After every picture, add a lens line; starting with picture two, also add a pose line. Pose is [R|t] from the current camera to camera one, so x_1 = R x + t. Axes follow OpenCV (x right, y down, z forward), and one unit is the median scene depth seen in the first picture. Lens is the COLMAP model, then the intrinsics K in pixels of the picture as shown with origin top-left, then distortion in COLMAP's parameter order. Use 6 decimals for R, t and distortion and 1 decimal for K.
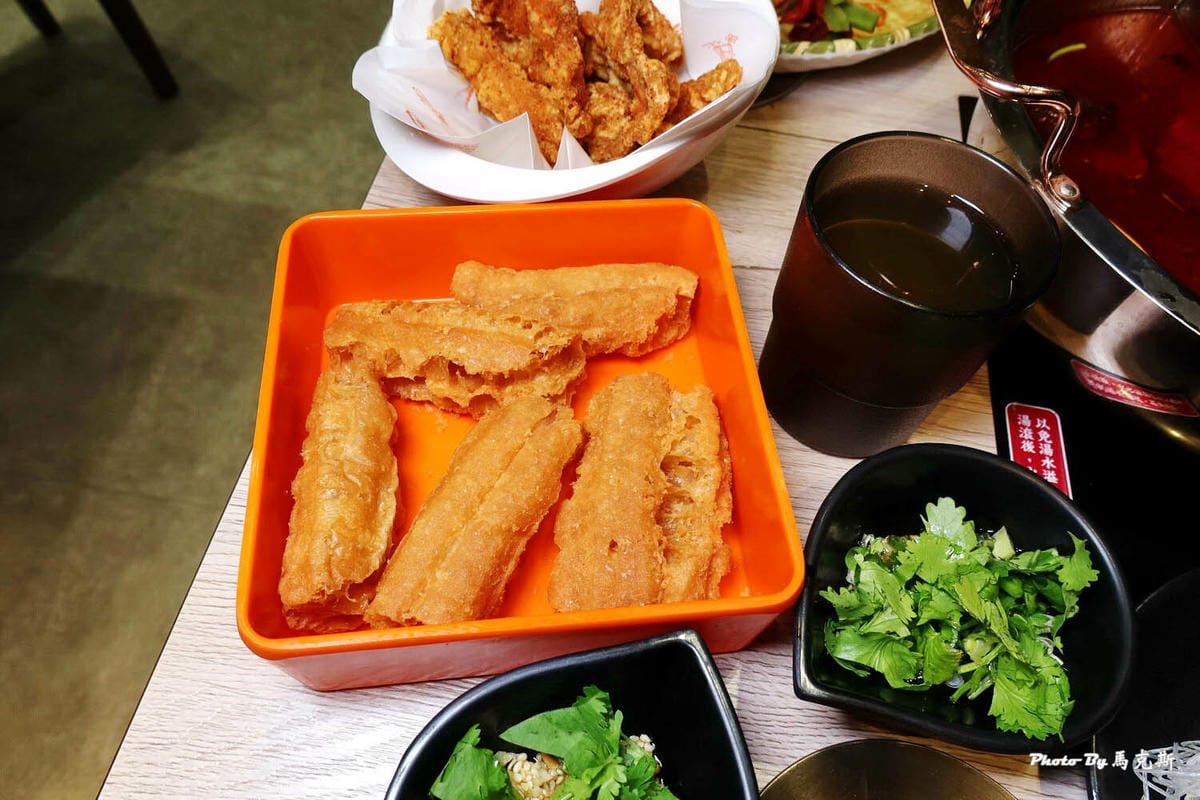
lens RADIAL K [[813.4, 0, 600.0], [0, 813.4, 400.0], [0, 0, 1]] dist [-0.025069, -0.002318]
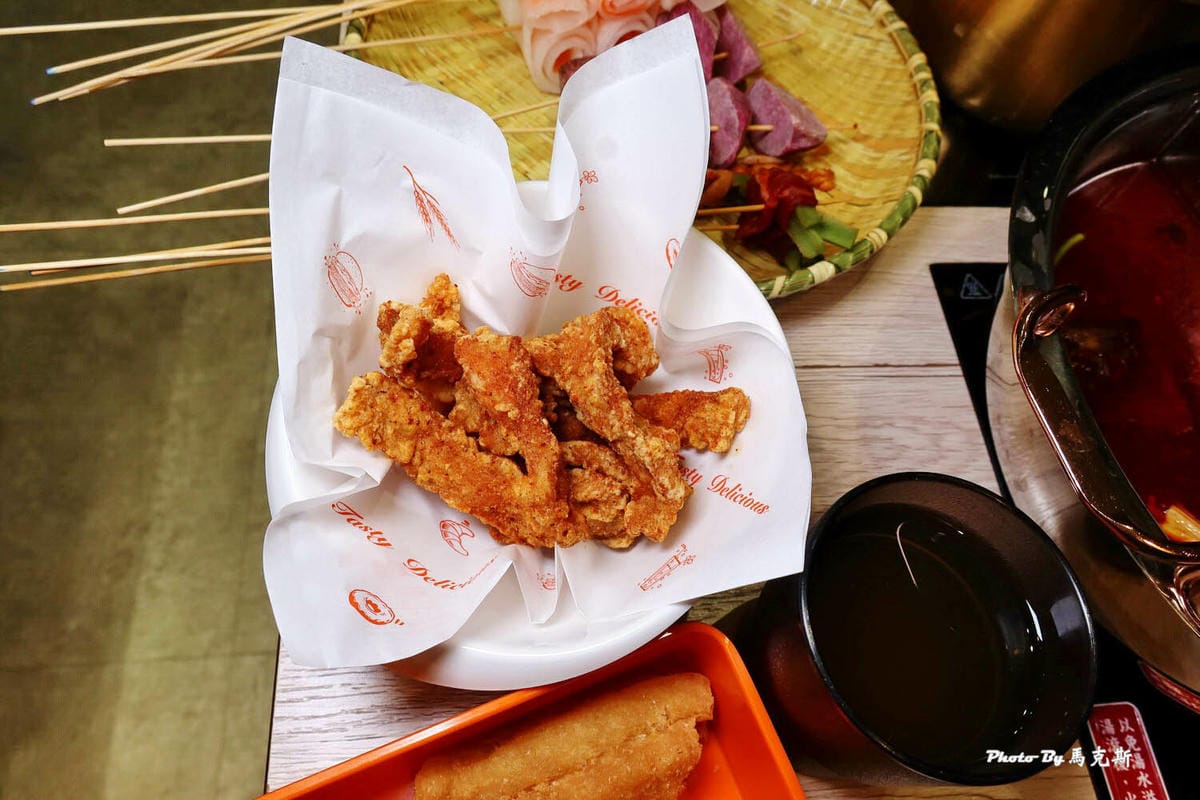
lens RADIAL K [[813.4, 0, 600.0], [0, 813.4, 400.0], [0, 0, 1]] dist [-0.025069, -0.002318]
pose [[0.968632, -0.194409, 0.154780, -0.088683], [0.178814, 0.977813, 0.109123, -0.508256], [-0.172560, -0.078023, 0.981904, 0.234545]]
